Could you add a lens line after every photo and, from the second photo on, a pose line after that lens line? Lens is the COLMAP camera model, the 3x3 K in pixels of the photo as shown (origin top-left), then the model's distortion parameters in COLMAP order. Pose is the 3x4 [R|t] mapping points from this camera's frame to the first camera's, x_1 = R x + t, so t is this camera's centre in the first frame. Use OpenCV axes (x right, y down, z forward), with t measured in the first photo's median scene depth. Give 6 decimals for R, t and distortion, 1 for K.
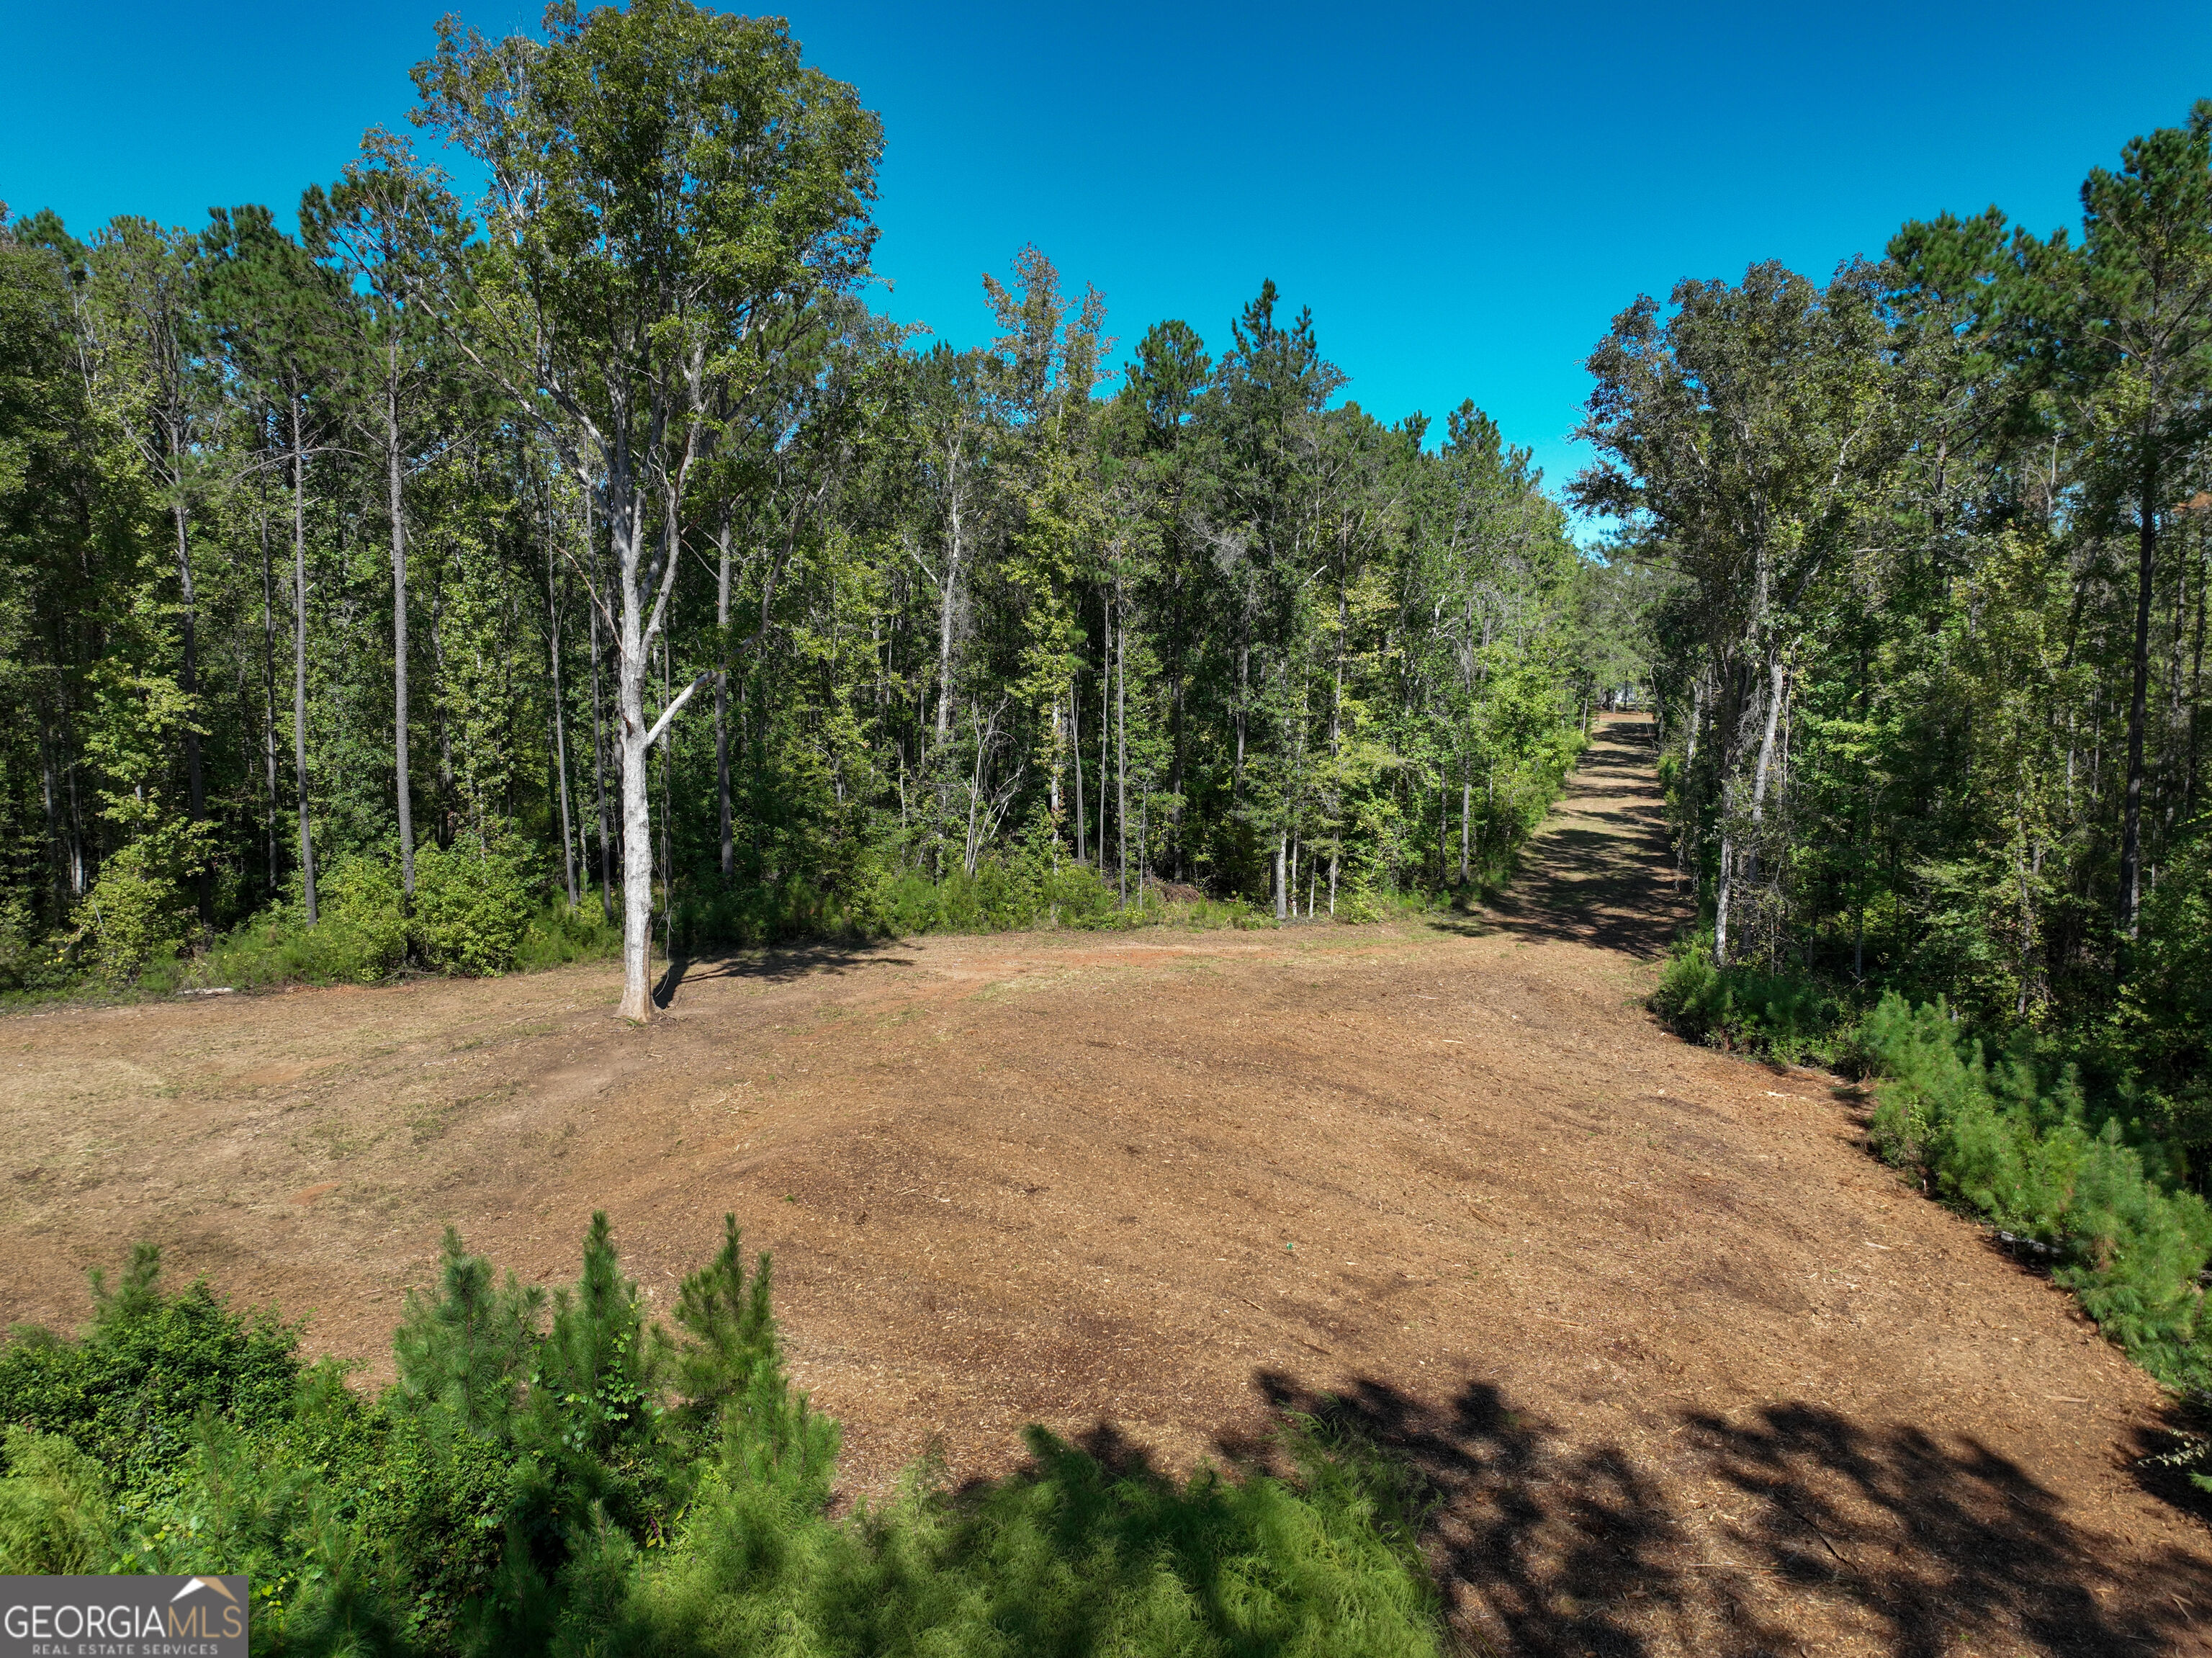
lens RADIAL K [[1550.2, 0, 1108.8], [0, 1550.2, 823.7], [0, 0, 1]] dist [0.006963, 0.002140]
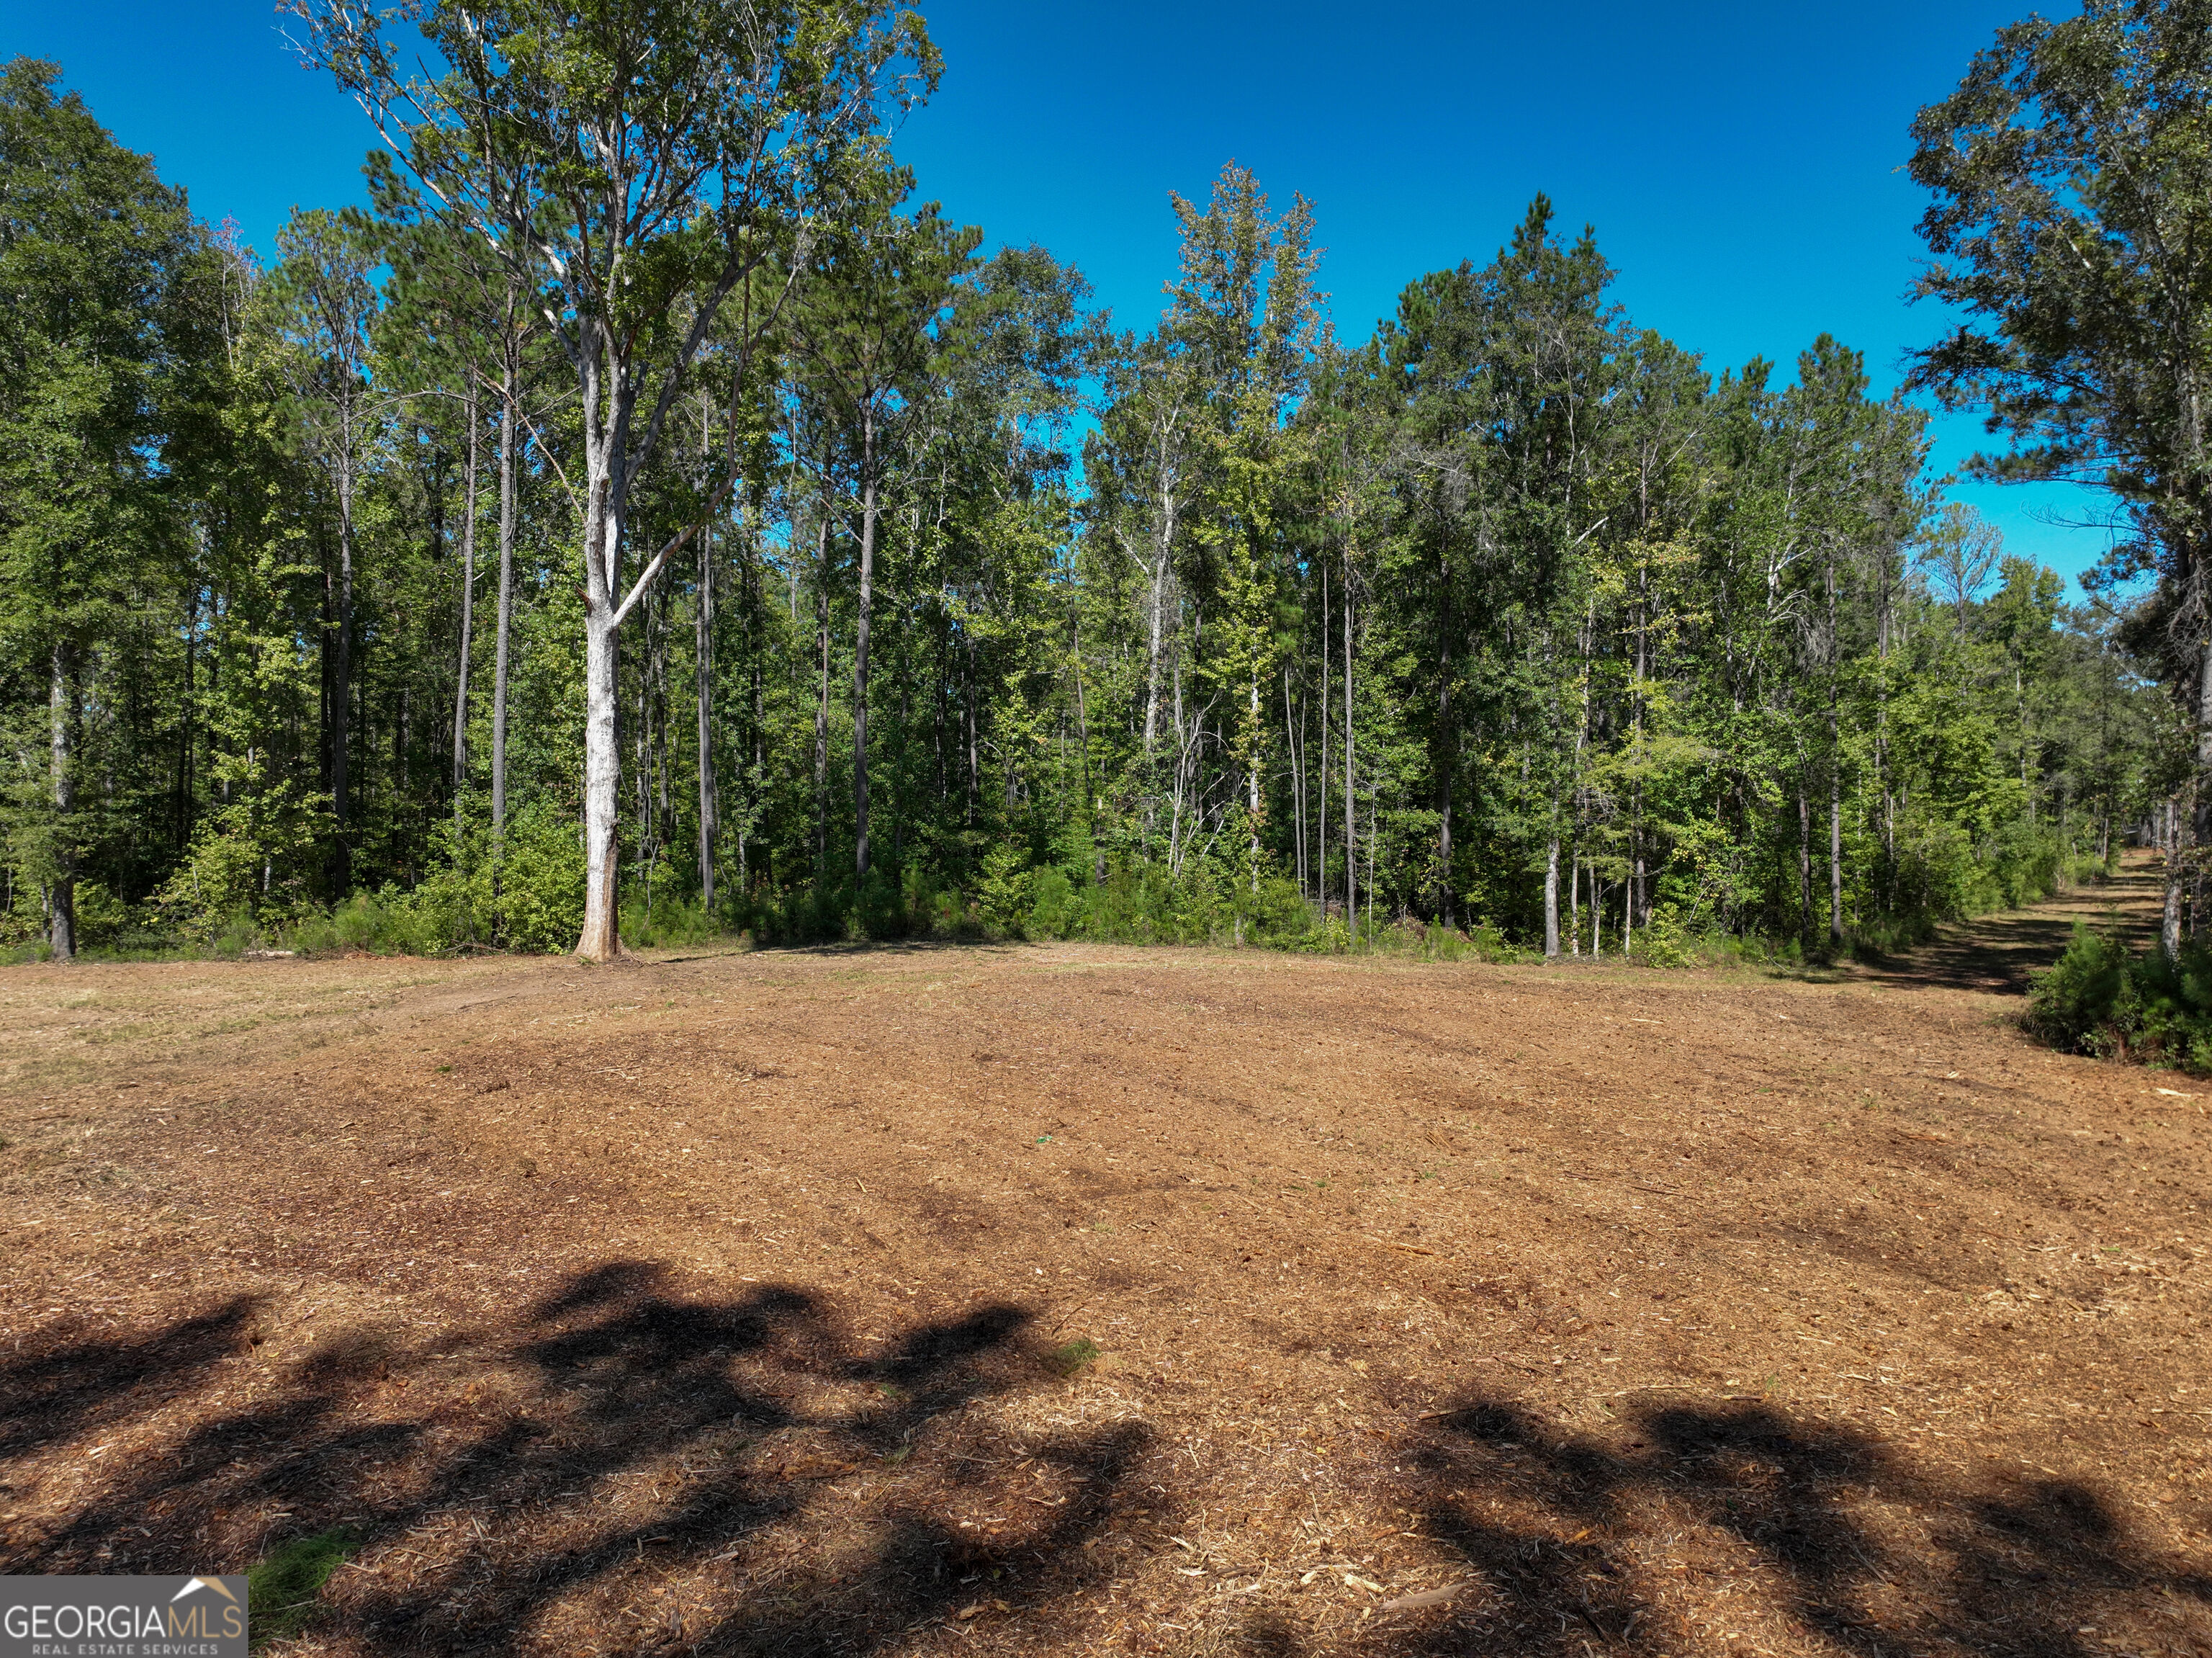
lens RADIAL K [[1550.2, 0, 1103.3], [0, 1550.2, 832.7], [0, 0, 1]] dist [0.006963, 0.002140]
pose [[0.955689, -0.007100, -0.294294, 0.133601], [-0.025107, 0.994101, -0.105514, 0.092579], [0.293307, 0.108227, 0.949873, 0.189976]]
